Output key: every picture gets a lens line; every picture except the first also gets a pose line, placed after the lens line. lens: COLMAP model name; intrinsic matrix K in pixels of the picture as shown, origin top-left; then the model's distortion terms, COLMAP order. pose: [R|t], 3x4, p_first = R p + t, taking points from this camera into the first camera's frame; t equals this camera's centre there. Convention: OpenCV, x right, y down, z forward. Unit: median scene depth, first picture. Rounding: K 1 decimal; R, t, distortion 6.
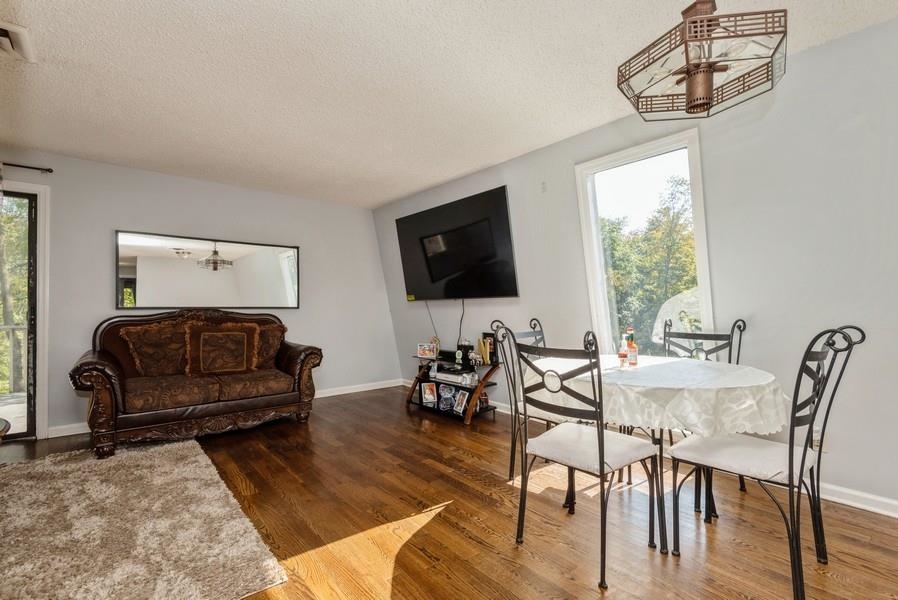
lens RADIAL K [[409.3, 0, 451.5], [0, 409.3, 305.8], [0, 0, 1]] dist [-0.003008, -0.002483]
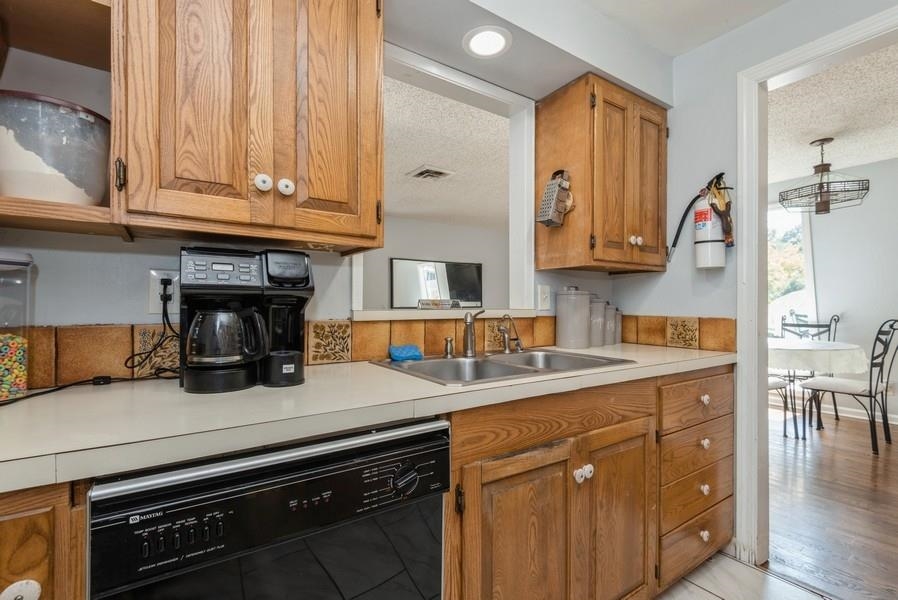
lens RADIAL K [[409.3, 0, 447.0], [0, 409.3, 302.8], [0, 0, 1]] dist [-0.003008, -0.002483]
pose [[0.994658, -0.001151, -0.103223, -0.601691], [0.001038, 0.999999, -0.001153, -0.013978], [0.103225, 0.001039, 0.994658, -0.702299]]
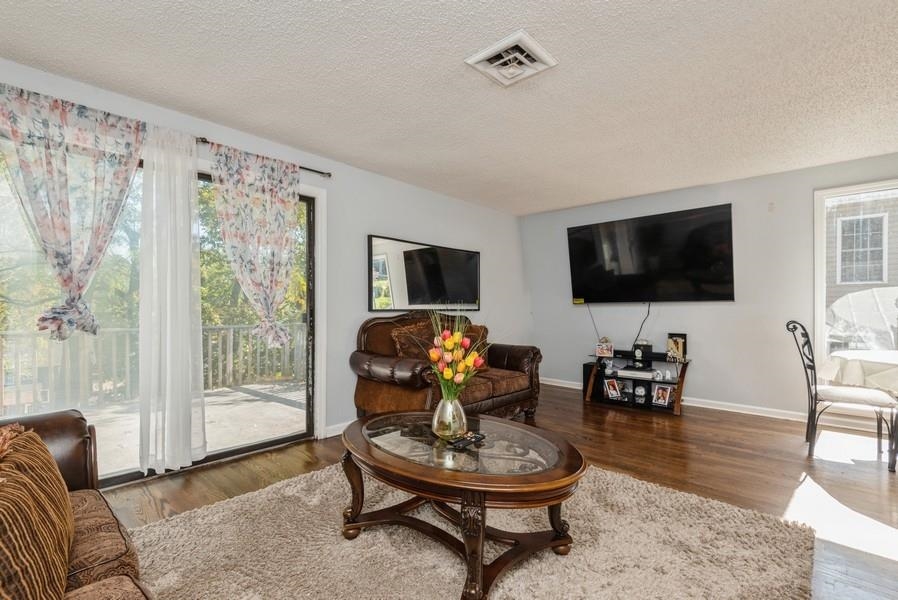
lens RADIAL K [[409.3, 0, 443.2], [0, 409.3, 307.0], [0, 0, 1]] dist [-0.003008, -0.002483]
pose [[0.994032, 0.005147, 0.108970, -1.000386], [-0.005080, 0.999987, -0.000891, -0.002344], [-0.108973, 0.000332, 0.994045, -0.059922]]
